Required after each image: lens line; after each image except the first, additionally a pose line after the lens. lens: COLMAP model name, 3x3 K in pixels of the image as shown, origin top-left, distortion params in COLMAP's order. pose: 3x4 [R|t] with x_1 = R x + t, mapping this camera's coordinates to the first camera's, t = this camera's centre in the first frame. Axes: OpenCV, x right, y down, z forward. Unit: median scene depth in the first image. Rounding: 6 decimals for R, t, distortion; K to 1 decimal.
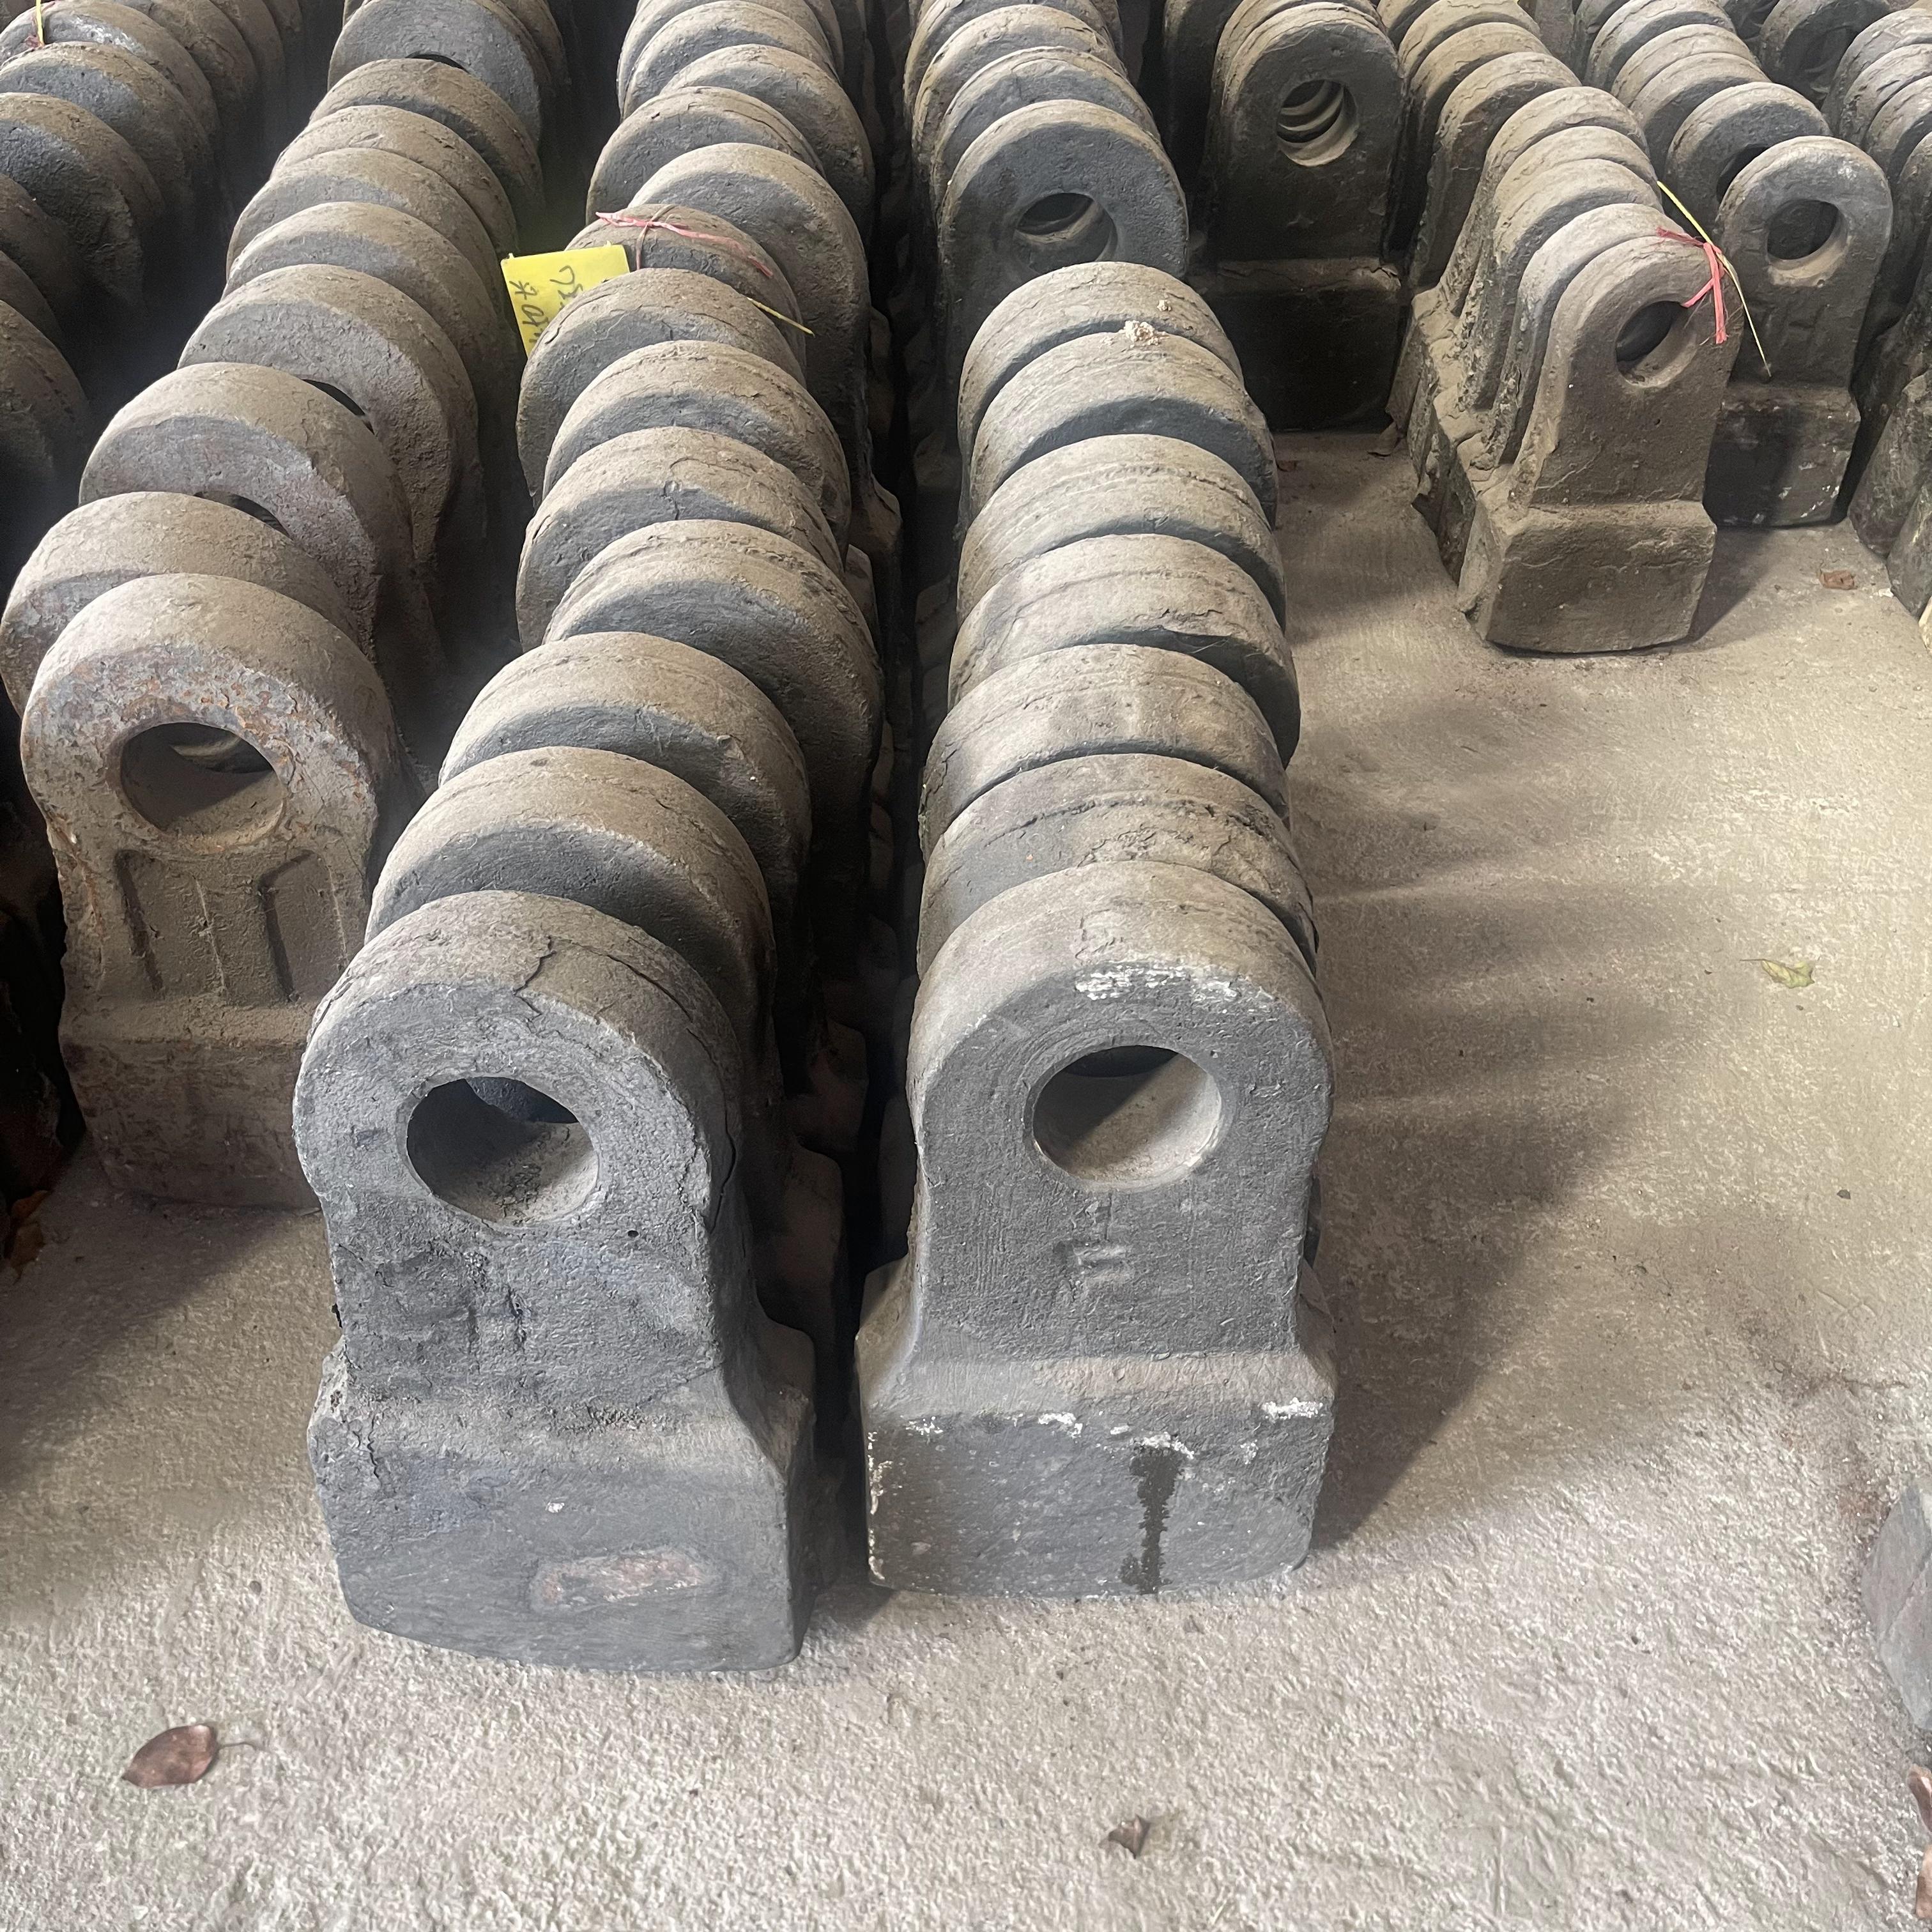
lens RADIAL K [[1889.2, 0, 966.0], [0, 1889.2, 966.0], [0, 0, 1]] dist [0.053408, -0.055941]
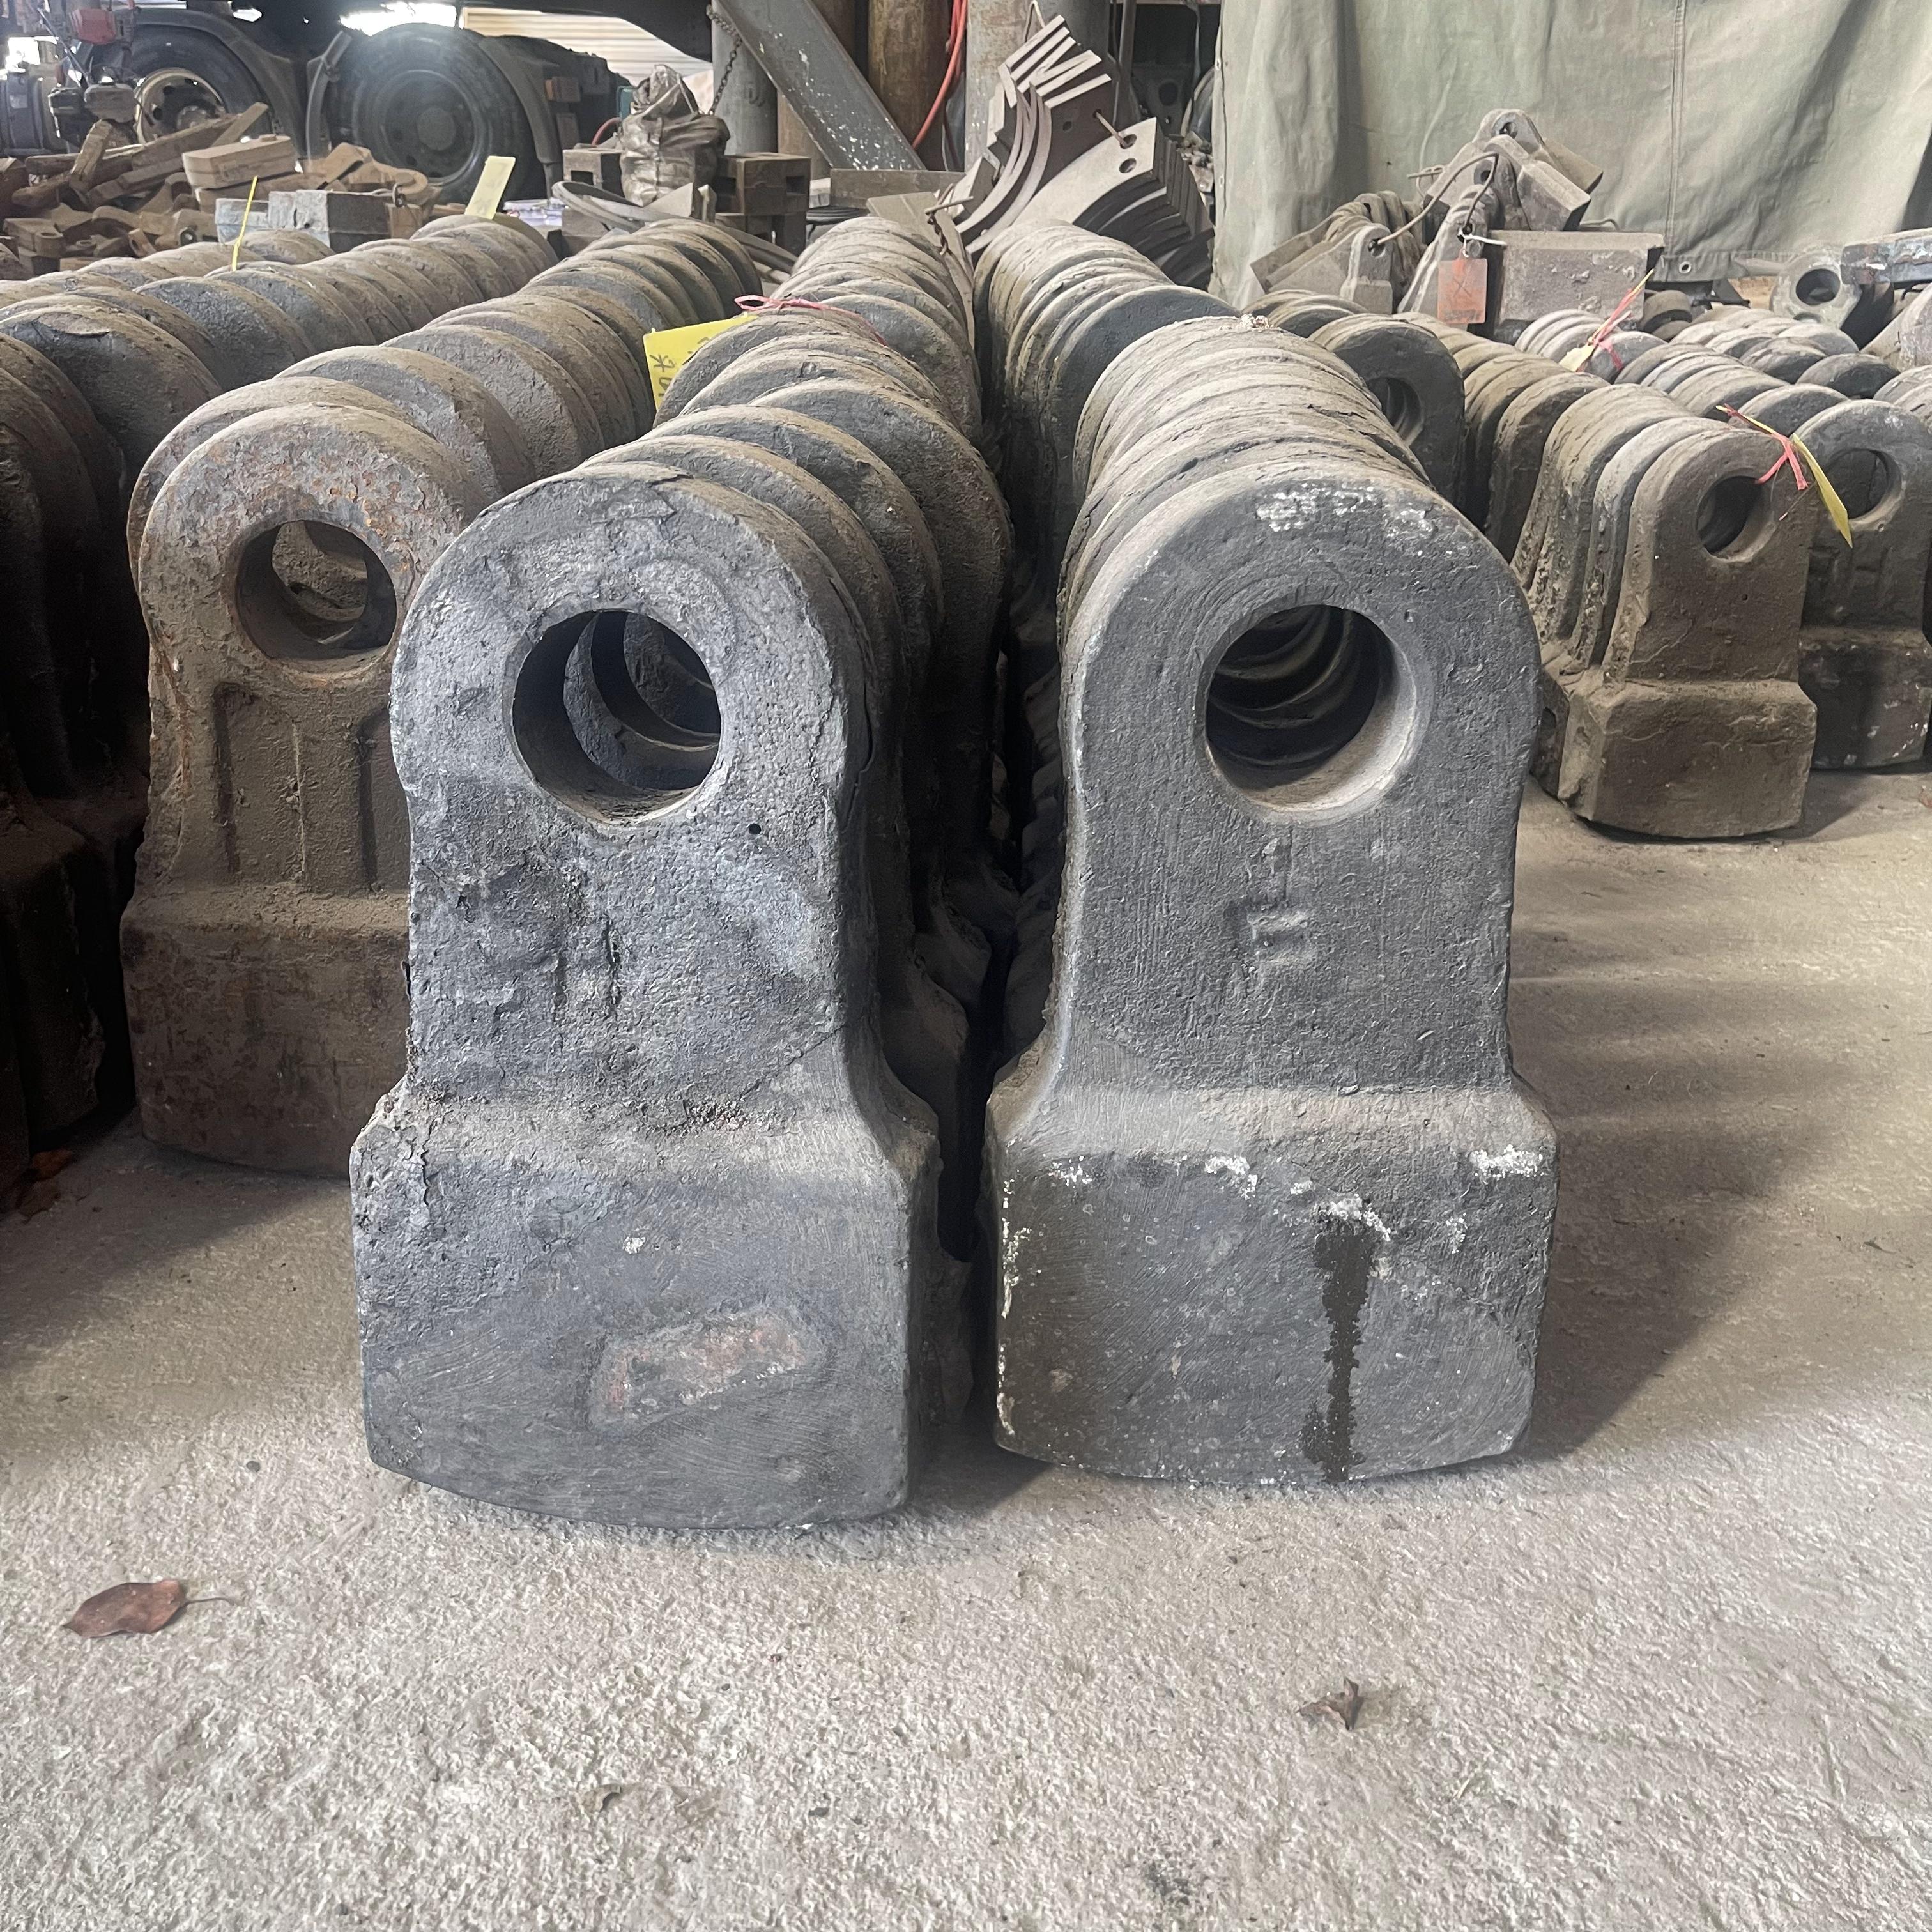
lens RADIAL K [[1889.2, 0, 966.0], [0, 1889.2, 966.0], [0, 0, 1]] dist [0.053408, -0.055941]
pose [[0.999655, 0.007248, -0.025227, -0.047400], [-0.015321, 0.941520, -0.336608, 0.433521], [0.021312, 0.336879, 0.941307, 0.167695]]
